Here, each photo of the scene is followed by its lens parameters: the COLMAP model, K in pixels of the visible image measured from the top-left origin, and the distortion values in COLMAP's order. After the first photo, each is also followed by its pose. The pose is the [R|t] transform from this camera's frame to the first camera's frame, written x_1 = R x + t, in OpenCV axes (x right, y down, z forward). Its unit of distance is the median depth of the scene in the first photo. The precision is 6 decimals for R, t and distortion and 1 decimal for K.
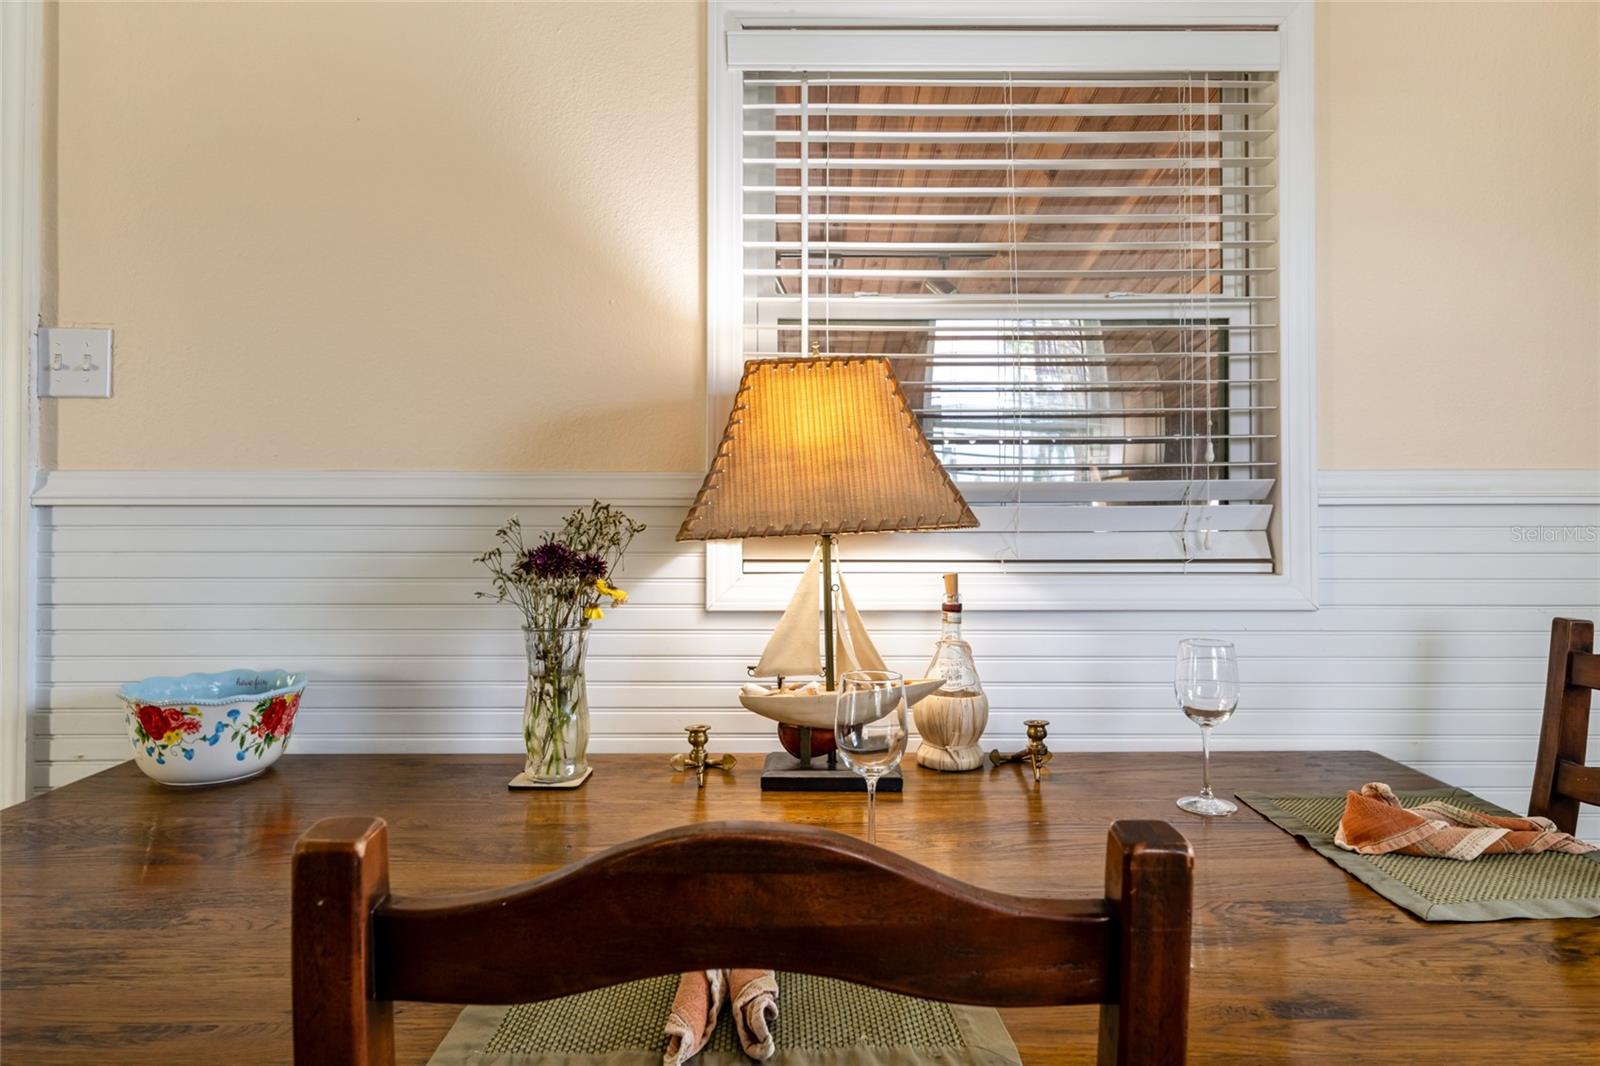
lens RADIAL K [[1003.4, 0, 809.6], [0, 1003.4, 492.2], [0, 0, 1]] dist [0.003799, -0.000011]
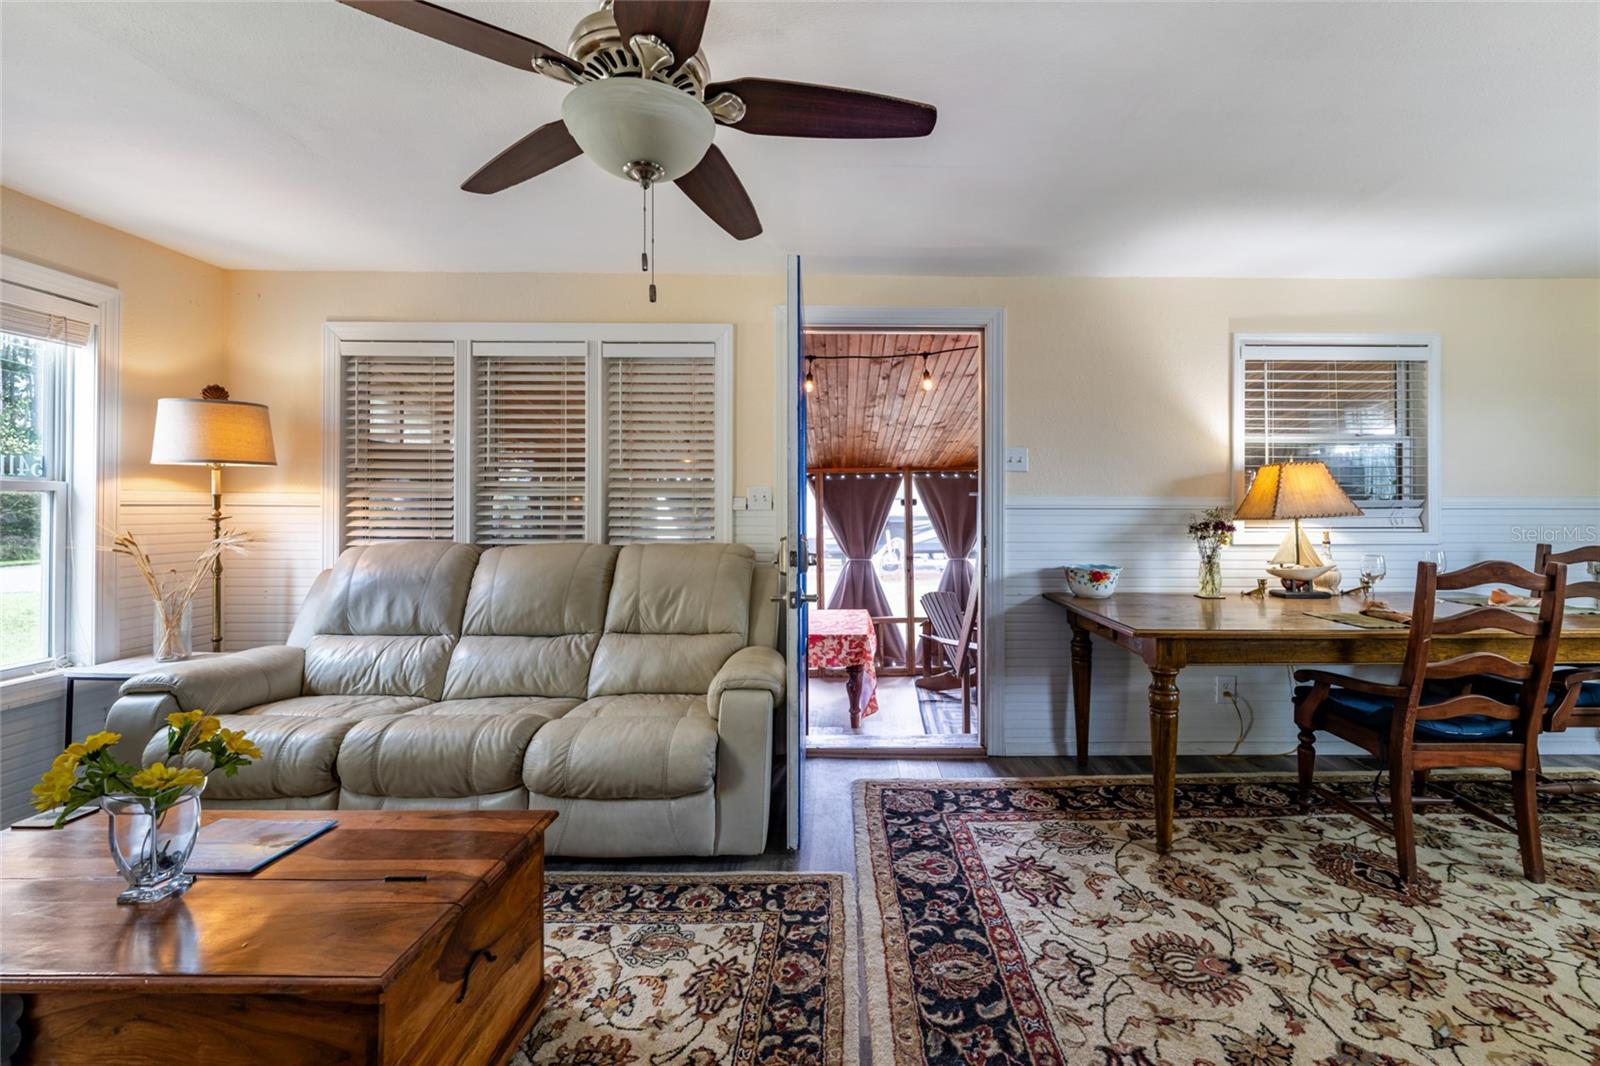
lens RADIAL K [[664.8, 0, 840.6], [0, 664.8, 504.9], [0, 0, 1]] dist [-0.001670, 0.000541]
pose [[0.999942, 0.002559, 0.010418, -1.410286], [-0.002607, 0.999986, 0.004570, -0.004256], [-0.010406, -0.004597, 0.999935, -1.031436]]
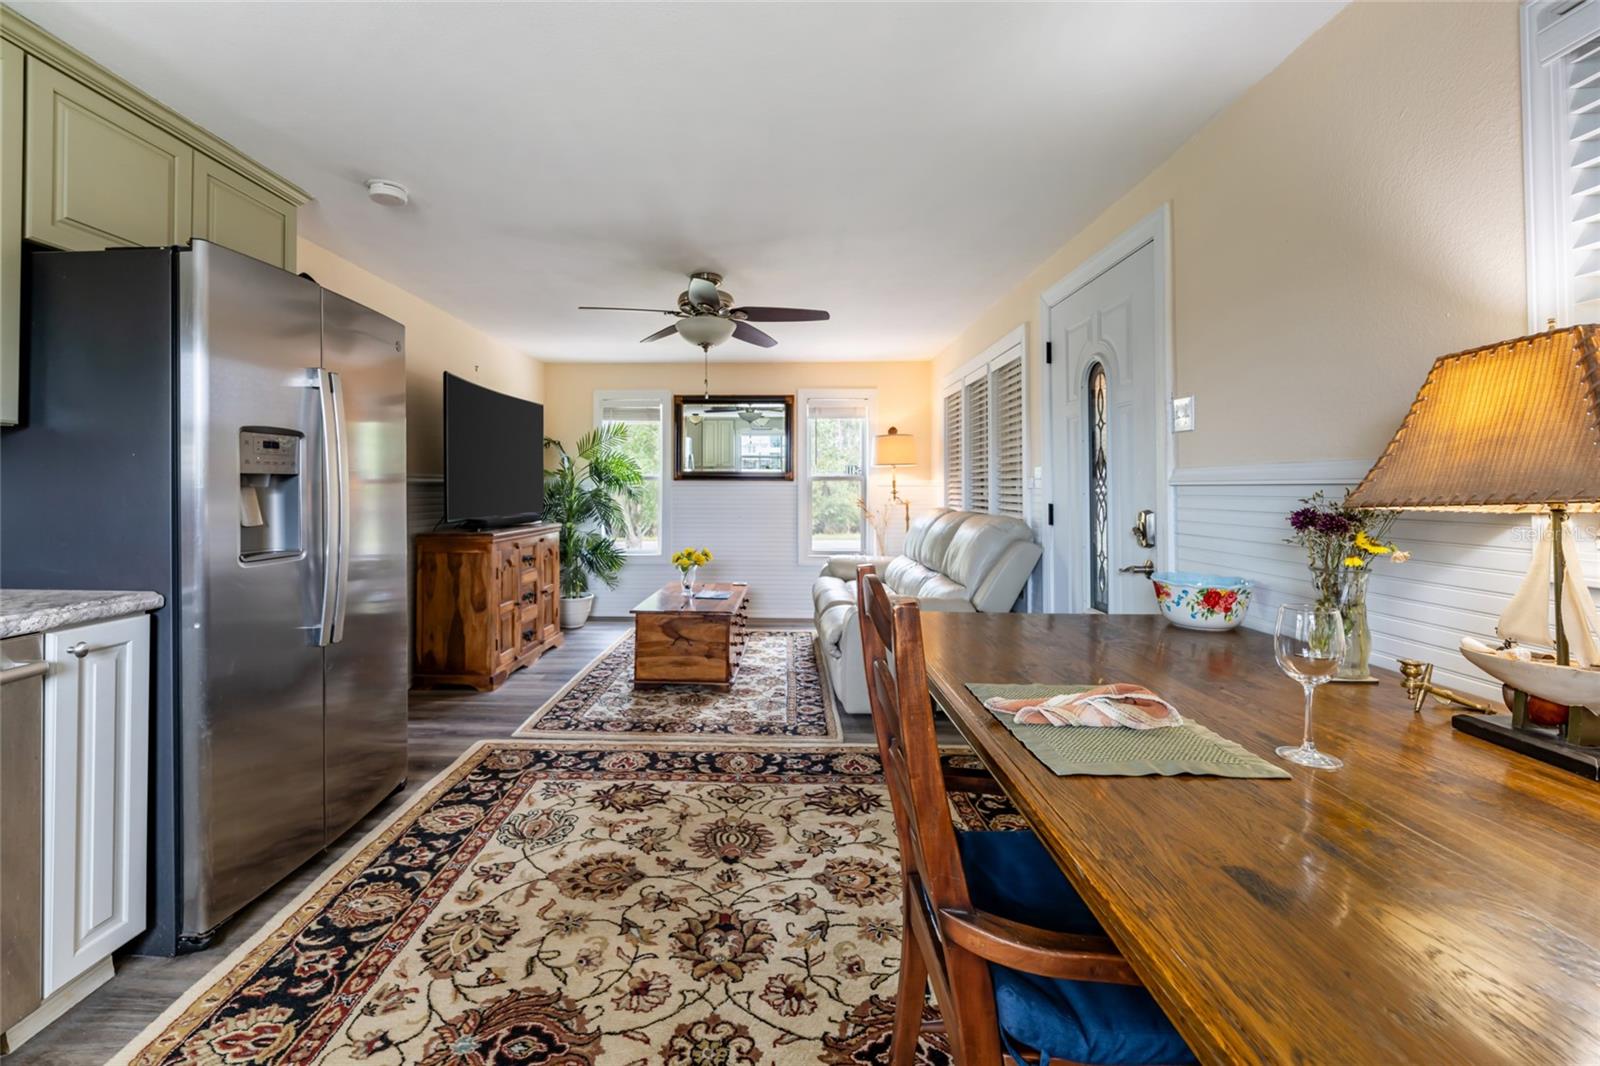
lens RADIAL K [[664.8, 0, 775.7], [0, 664.8, 483.5], [0, 0, 1]] dist [-0.001670, 0.000541]
pose [[-0.005974, -0.005282, -0.999968, 0.692361], [0.009605, 0.999940, -0.005339, 0.011790], [0.999936, -0.009637, -0.005923, 0.222779]]
